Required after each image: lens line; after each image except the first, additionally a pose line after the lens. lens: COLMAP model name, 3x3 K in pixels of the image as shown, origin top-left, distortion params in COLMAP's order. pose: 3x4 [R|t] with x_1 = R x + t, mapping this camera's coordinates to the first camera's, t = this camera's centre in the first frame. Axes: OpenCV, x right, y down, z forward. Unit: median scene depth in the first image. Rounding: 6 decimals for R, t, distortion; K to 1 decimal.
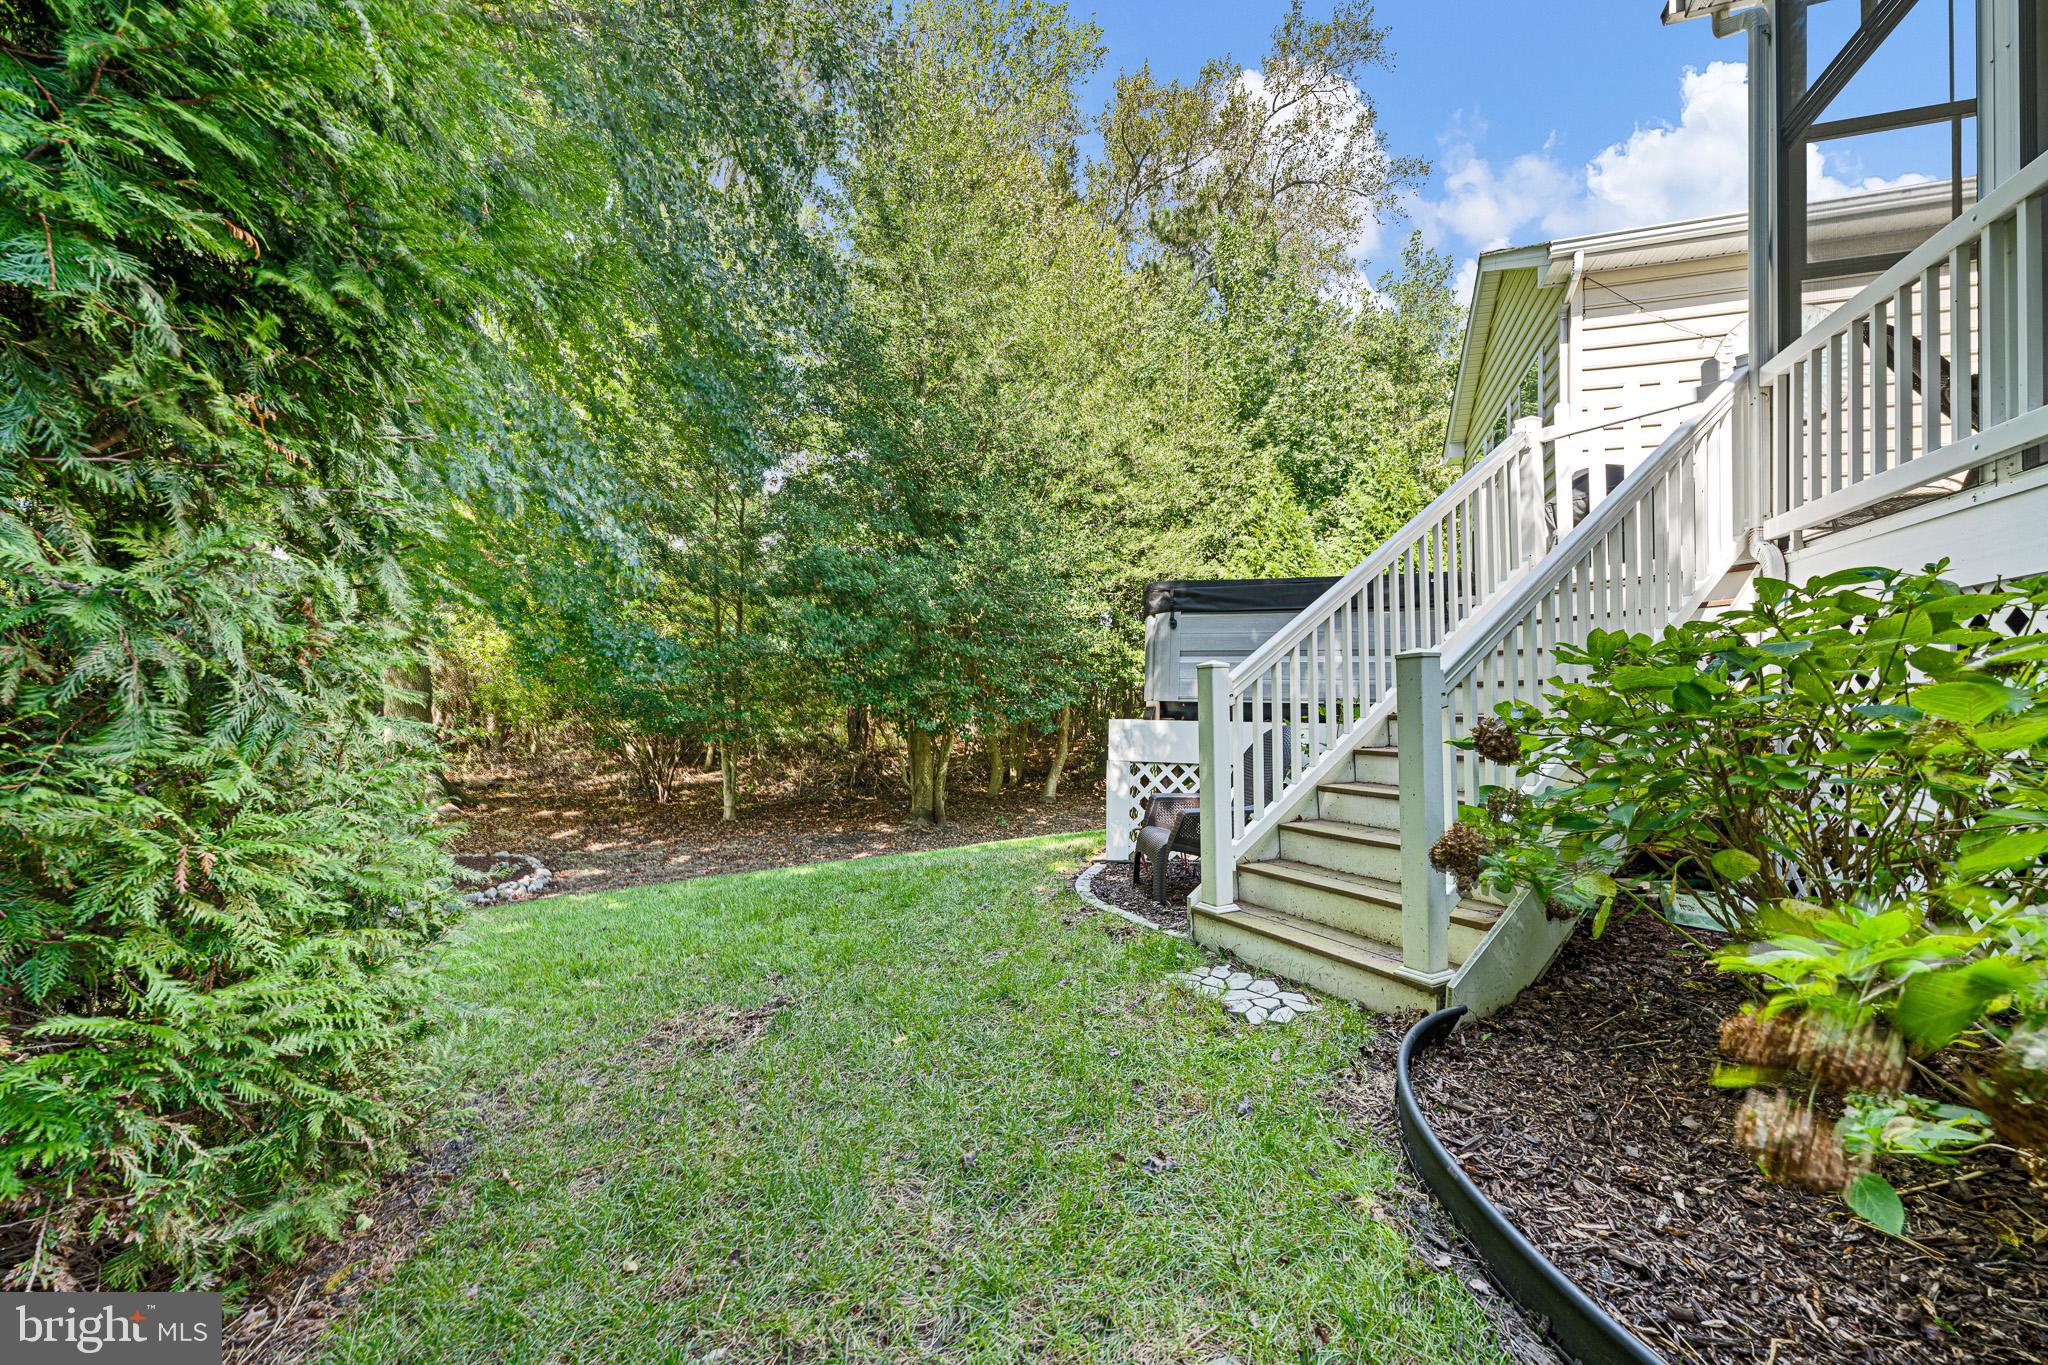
lens RADIAL K [[832.1, 0, 1025.1], [0, 832.1, 693.9], [0, 0, 1]] dist [0.002368, 0.000142]
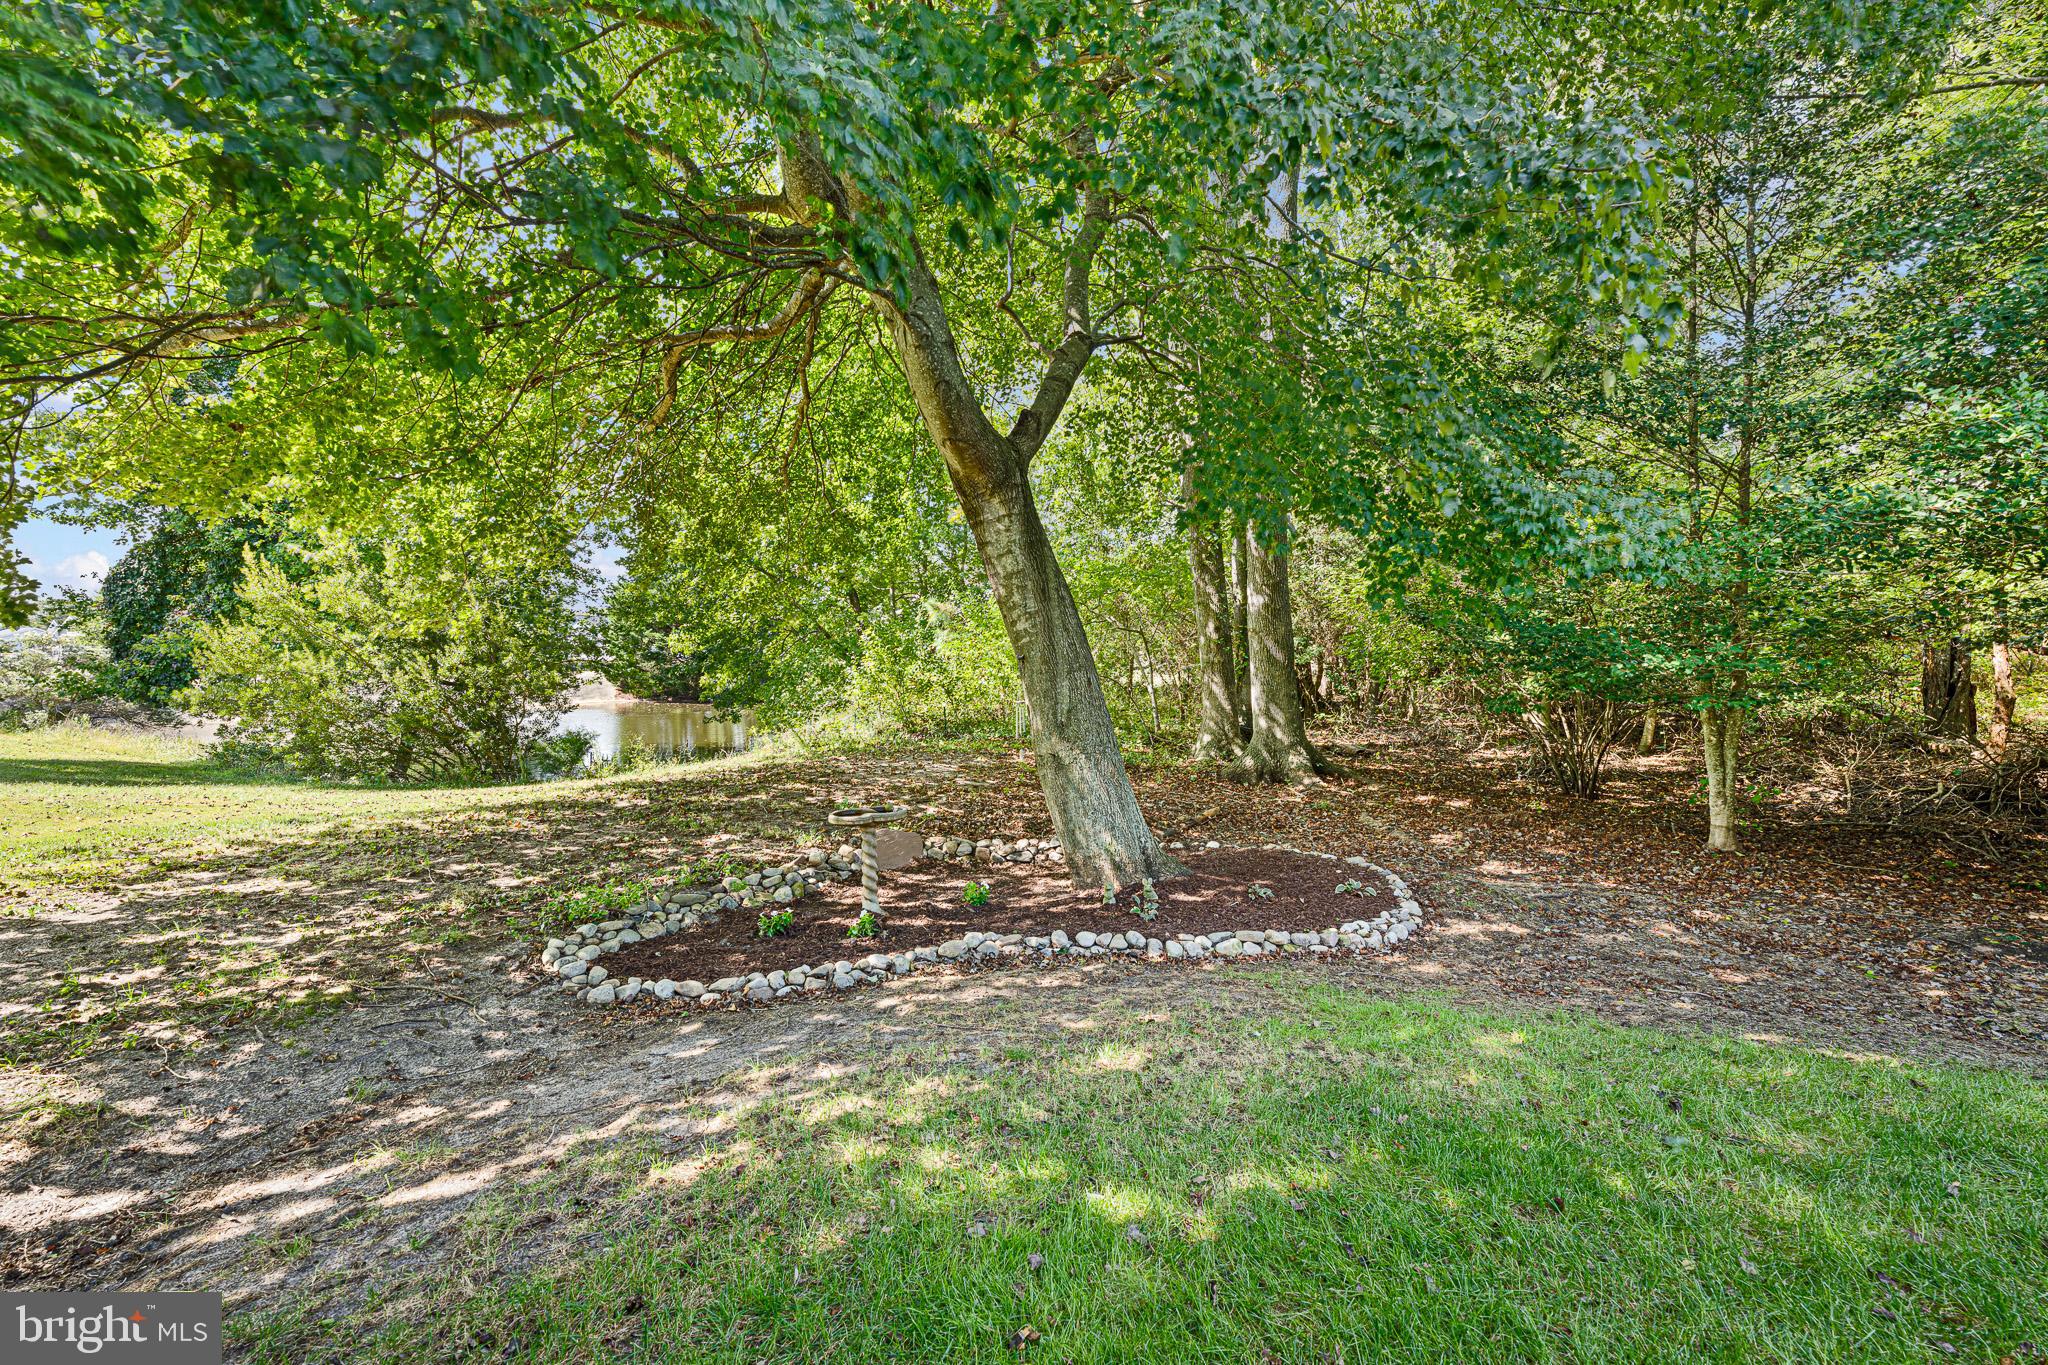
lens RADIAL K [[832.1, 0, 1024.9], [0, 832.1, 674.5], [0, 0, 1]] dist [0.002368, 0.000142]
pose [[0.562649, -0.000026, -0.826696, -0.117673], [0.017549, 0.999775, 0.011913, 0.012204], [0.826510, -0.021210, 0.562523, 0.216958]]
